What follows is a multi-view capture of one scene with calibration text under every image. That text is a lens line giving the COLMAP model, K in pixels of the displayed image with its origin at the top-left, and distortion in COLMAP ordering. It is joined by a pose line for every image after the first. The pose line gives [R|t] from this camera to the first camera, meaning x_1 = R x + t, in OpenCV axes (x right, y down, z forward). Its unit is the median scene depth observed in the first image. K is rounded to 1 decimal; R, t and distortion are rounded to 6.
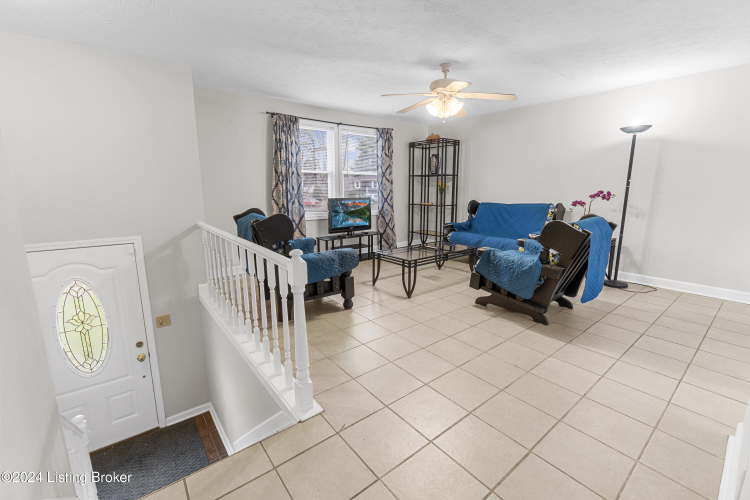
lens RADIAL K [[320.8, 0, 375.8], [0, 320.8, 247.8], [0, 0, 1]] dist [-0.005583, 0.001046]
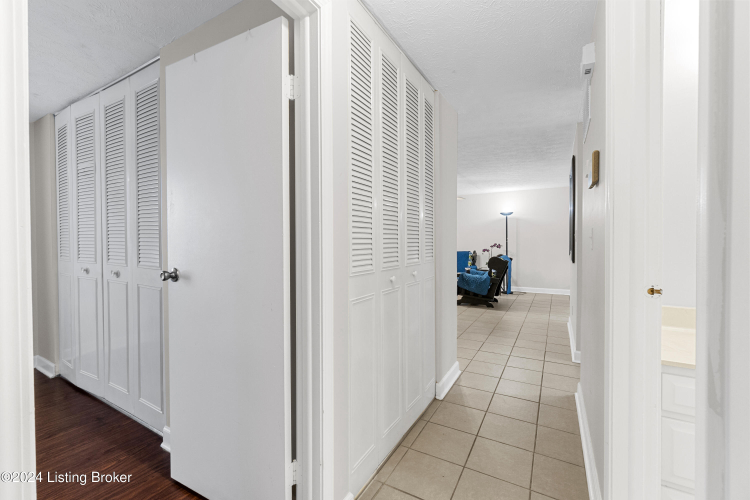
lens RADIAL K [[320.8, 0, 374.9], [0, 320.8, 247.1], [0, 0, 1]] dist [-0.005583, 0.001046]
pose [[0.930841, -0.014378, 0.365142, -0.785124], [0.077865, 0.984082, -0.159748, 0.109253], [-0.357033, 0.177132, 0.917143, -0.586606]]
